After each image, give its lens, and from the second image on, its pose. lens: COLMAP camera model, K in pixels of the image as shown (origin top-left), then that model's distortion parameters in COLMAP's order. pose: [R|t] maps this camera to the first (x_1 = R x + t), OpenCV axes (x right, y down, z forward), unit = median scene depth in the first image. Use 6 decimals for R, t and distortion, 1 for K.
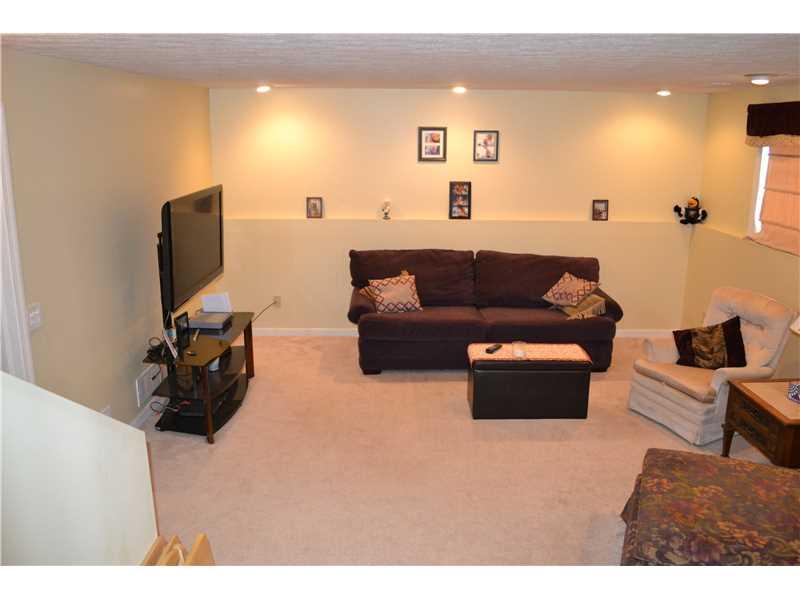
lens RADIAL K [[699.1, 0, 401.2], [0, 699.1, 302.0], [0, 0, 1]] dist [-0.054678, 0.011806]
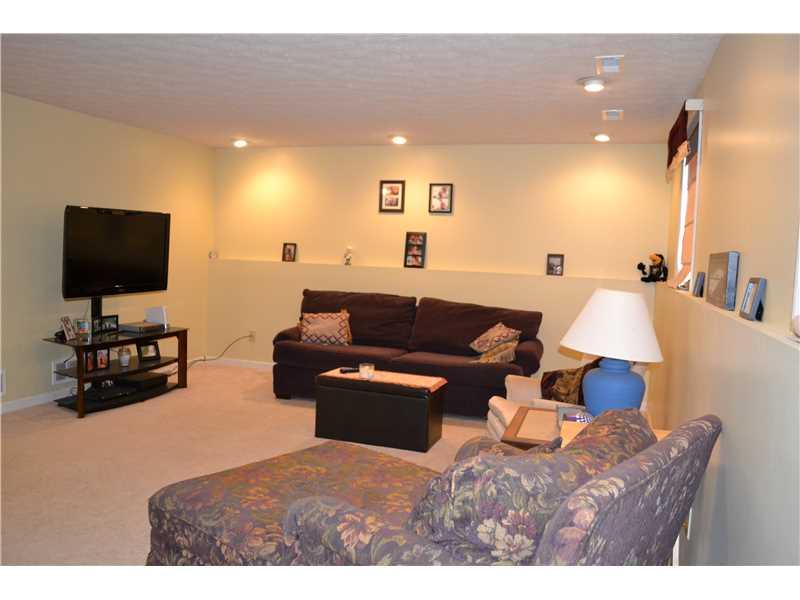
lens RADIAL K [[660.1, 0, 398.6], [0, 660.1, 299.3], [0, 0, 1]] dist [-0.043148, 0.004215]
pose [[0.937975, 0.056677, -0.342040, 0.404284], [-0.119756, 0.978790, -0.166216, 0.091509], [0.325364, 0.196868, 0.924868, 0.107419]]
